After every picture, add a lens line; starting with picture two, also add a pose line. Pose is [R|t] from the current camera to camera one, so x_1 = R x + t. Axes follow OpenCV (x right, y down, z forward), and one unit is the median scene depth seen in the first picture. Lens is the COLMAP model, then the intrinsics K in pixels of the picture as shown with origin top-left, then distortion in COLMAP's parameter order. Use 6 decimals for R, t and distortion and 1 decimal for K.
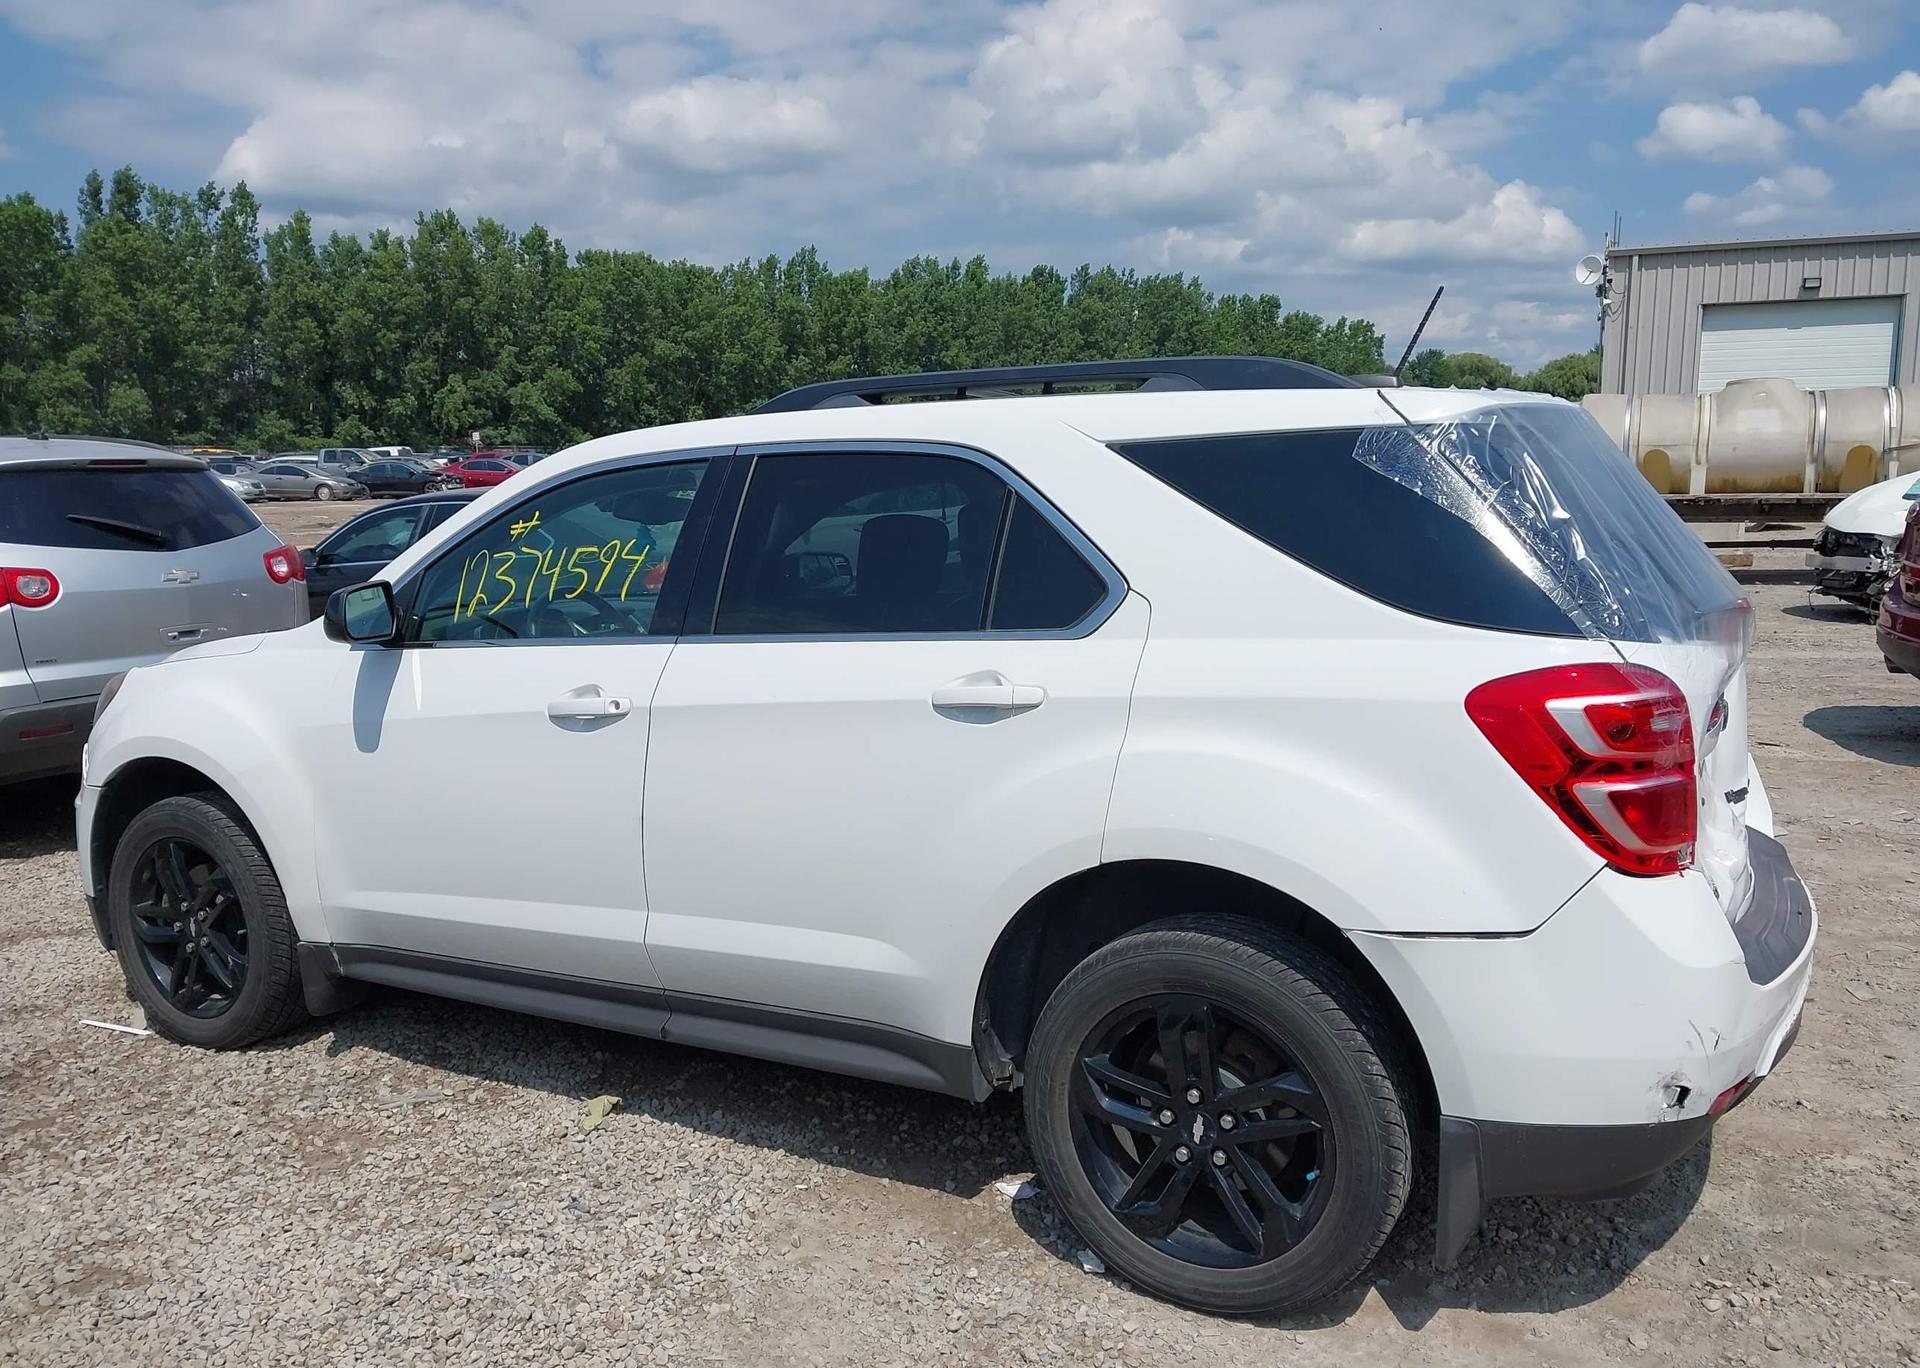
lens RADIAL K [[1535.4, 0, 978.8], [0, 1535.4, 684.6], [0, 0, 1]] dist [0.000986, 0.002341]
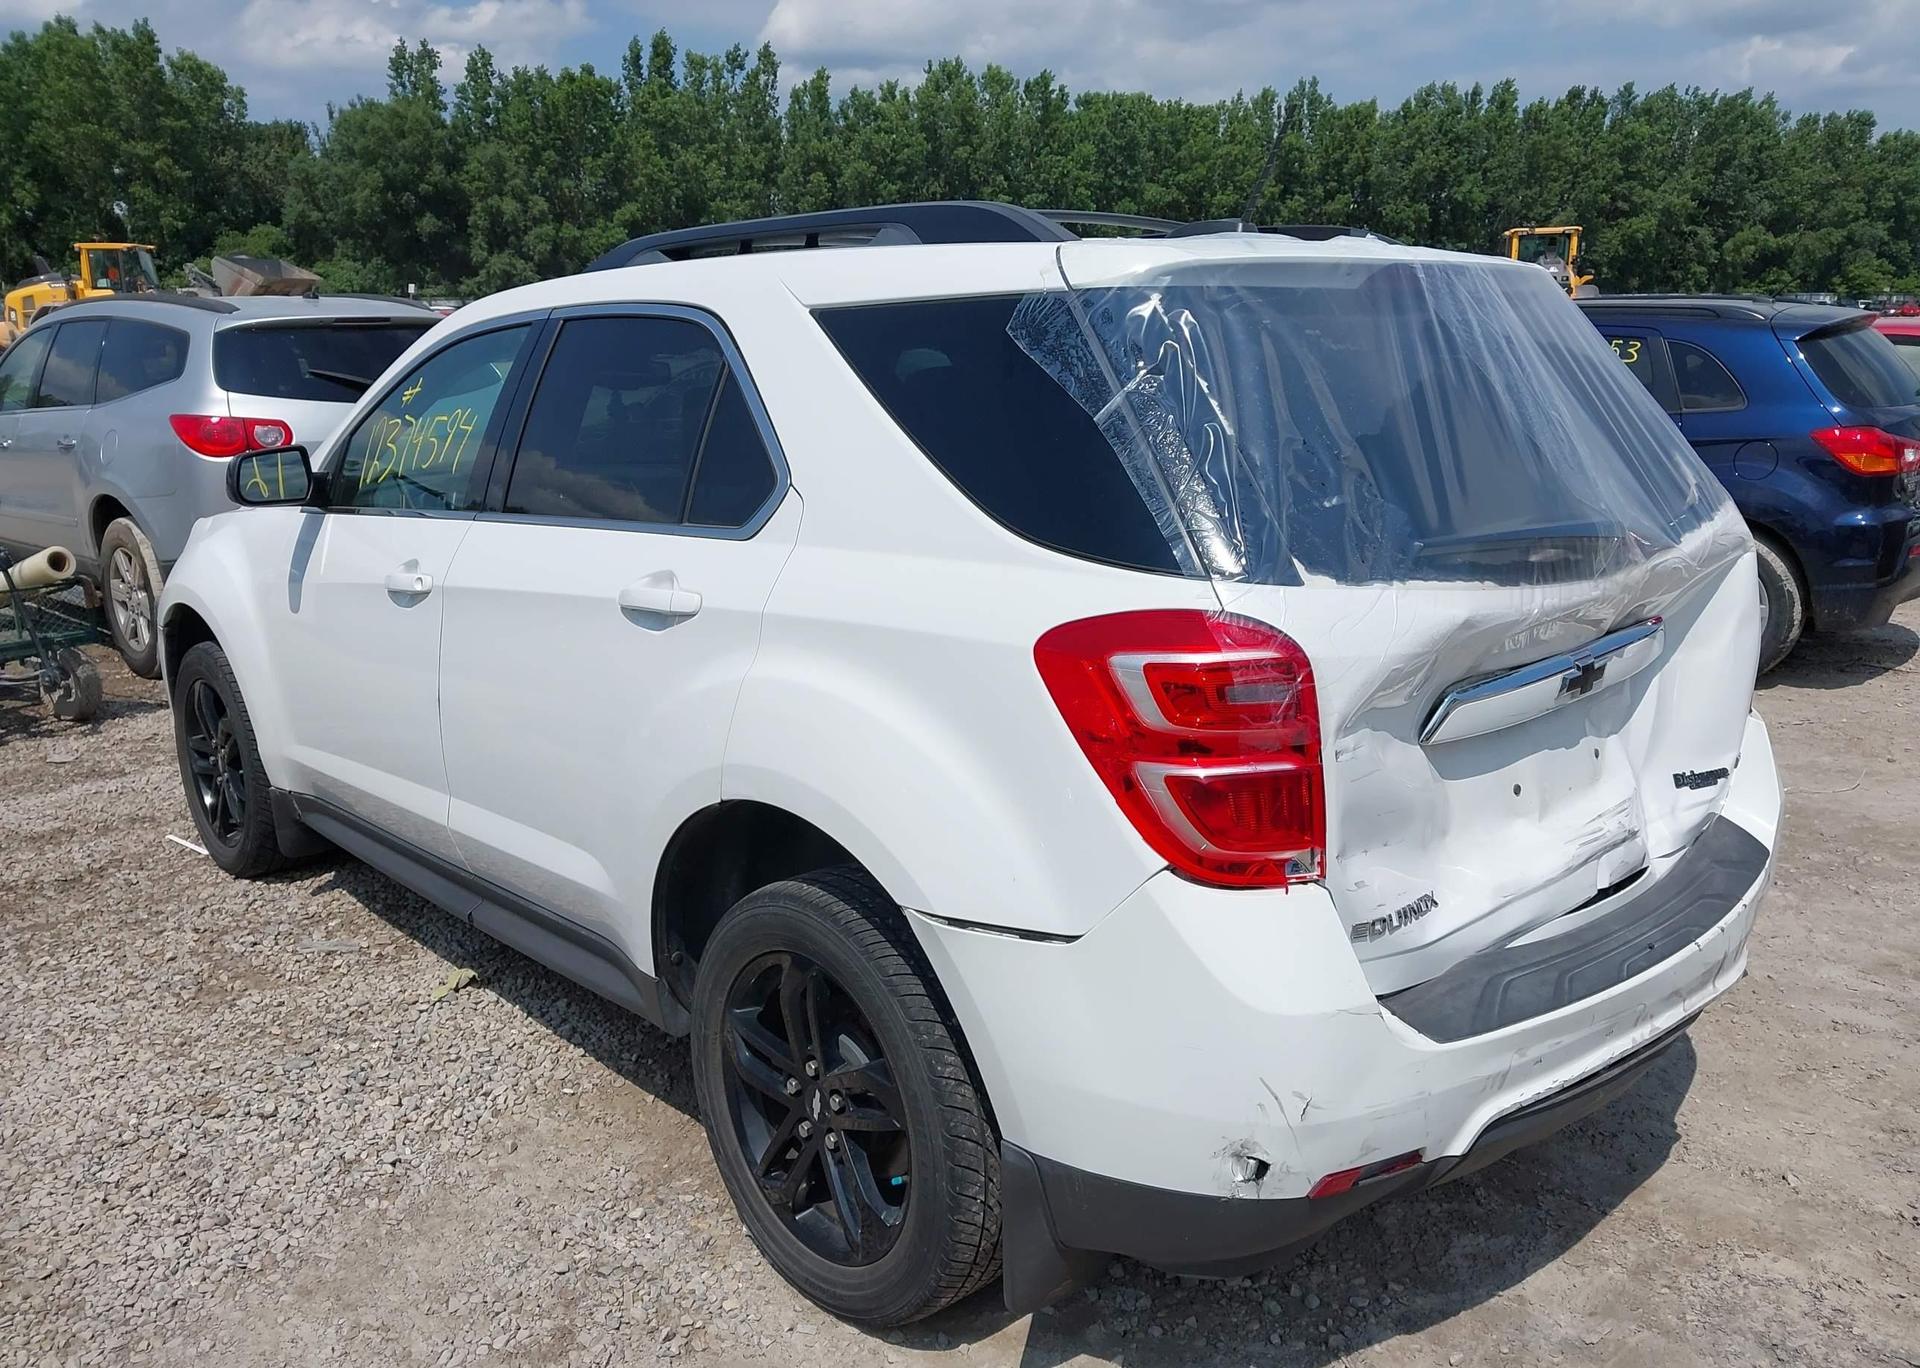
lens RADIAL K [[1535.4, 0, 978.8], [0, 1535.4, 684.6], [0, 0, 1]] dist [0.000986, 0.002341]
pose [[0.949455, 0.070835, -0.305805, 0.317680], [-0.041180, 0.993894, 0.102365, -0.029382], [0.311189, -0.084598, 0.946575, 0.140621]]
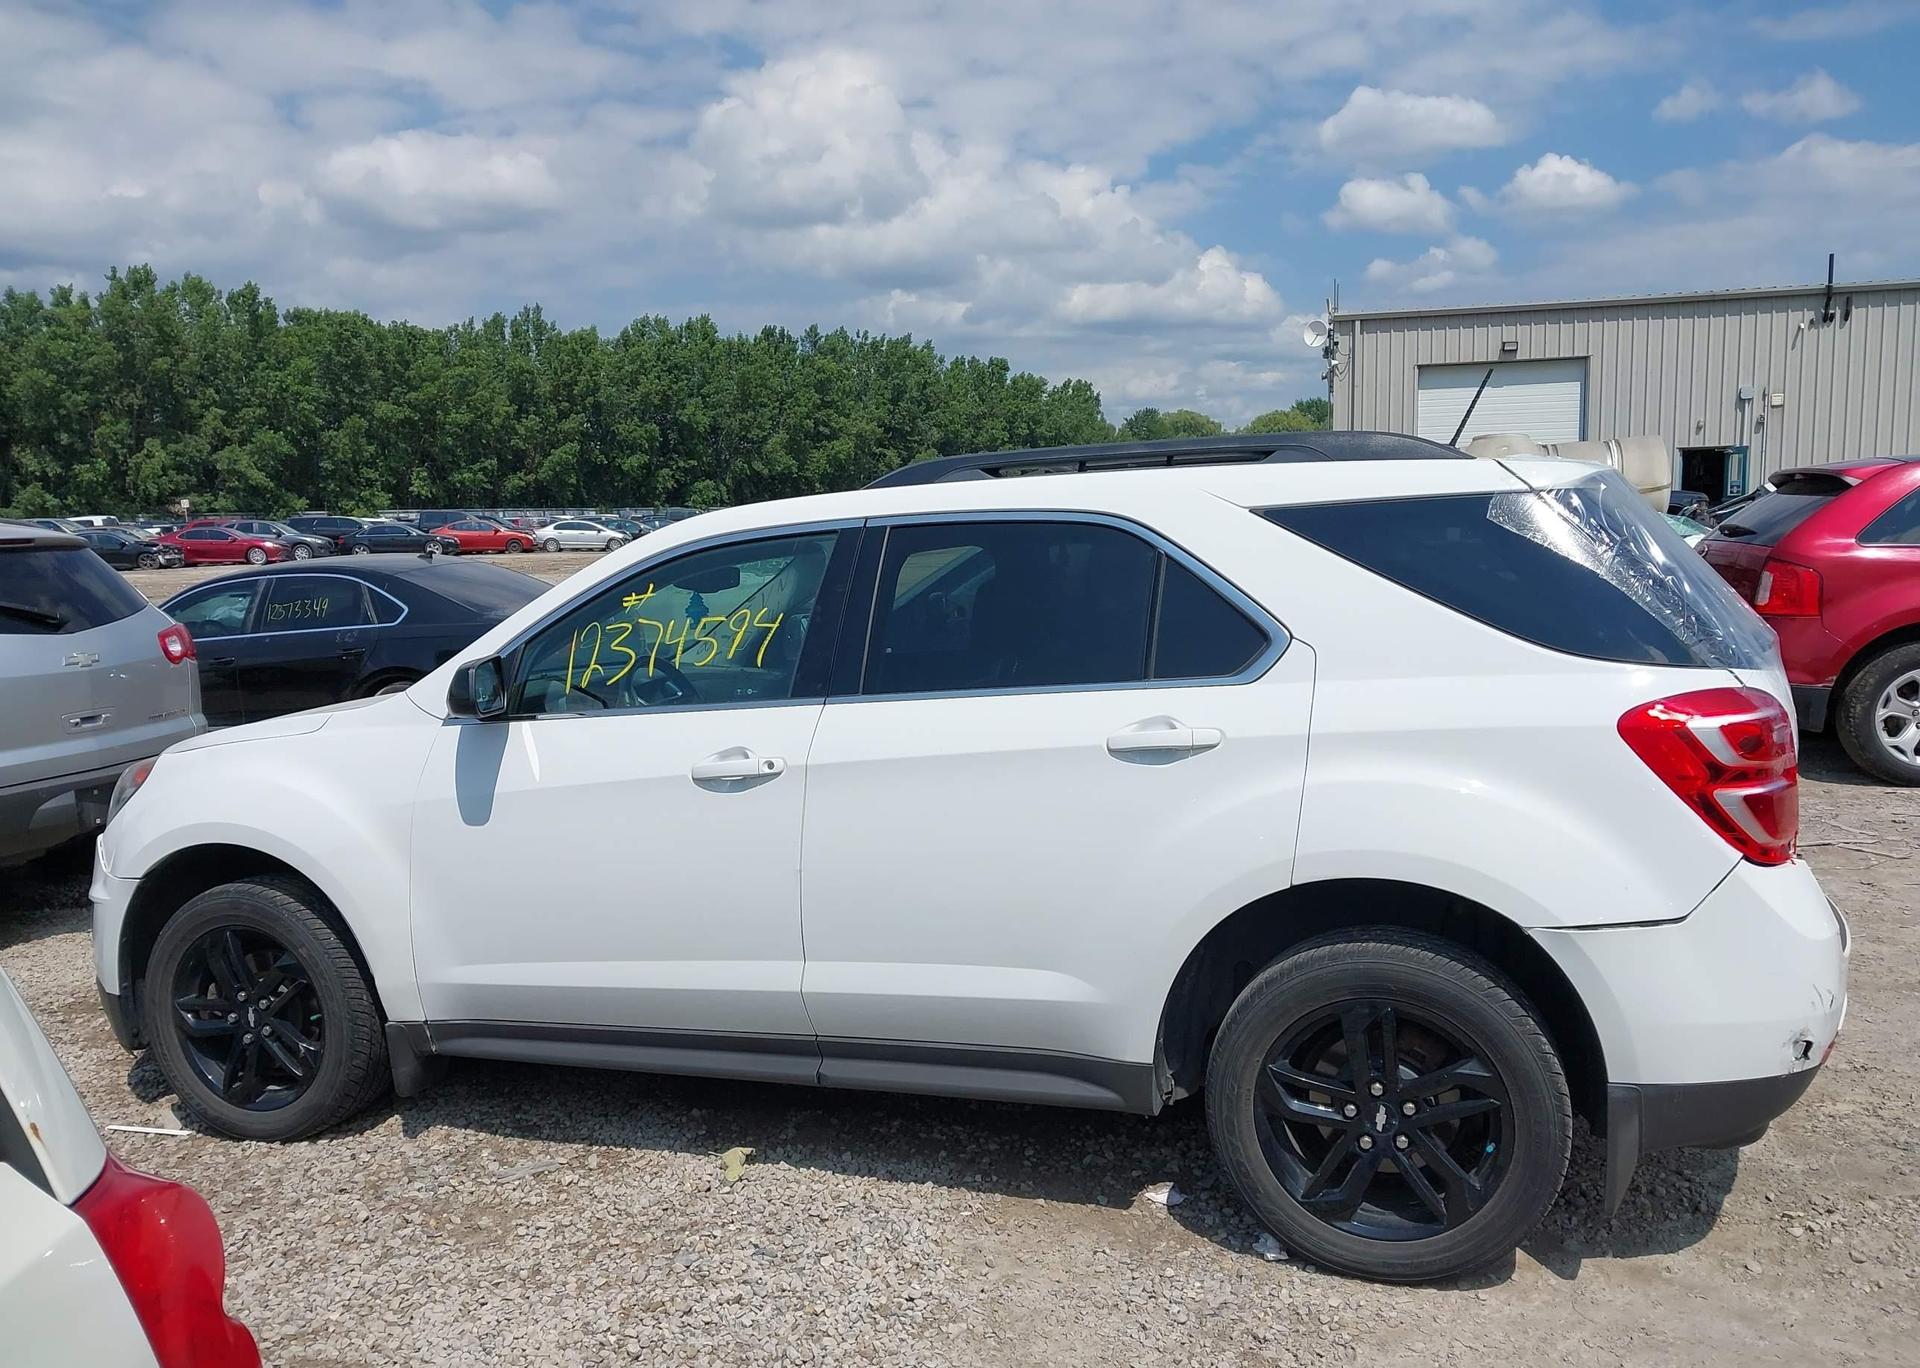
lens RADIAL K [[1526.7, 0, 980.2], [0, 1526.7, 689.9], [0, 0, 1]] dist [0.004703, -0.005711]
pose [[0.984517, -0.037063, 0.171327, -0.212502], [0.042547, 0.998689, -0.028447, -0.001861], [-0.170048, 0.035296, 0.984803, -0.037831]]
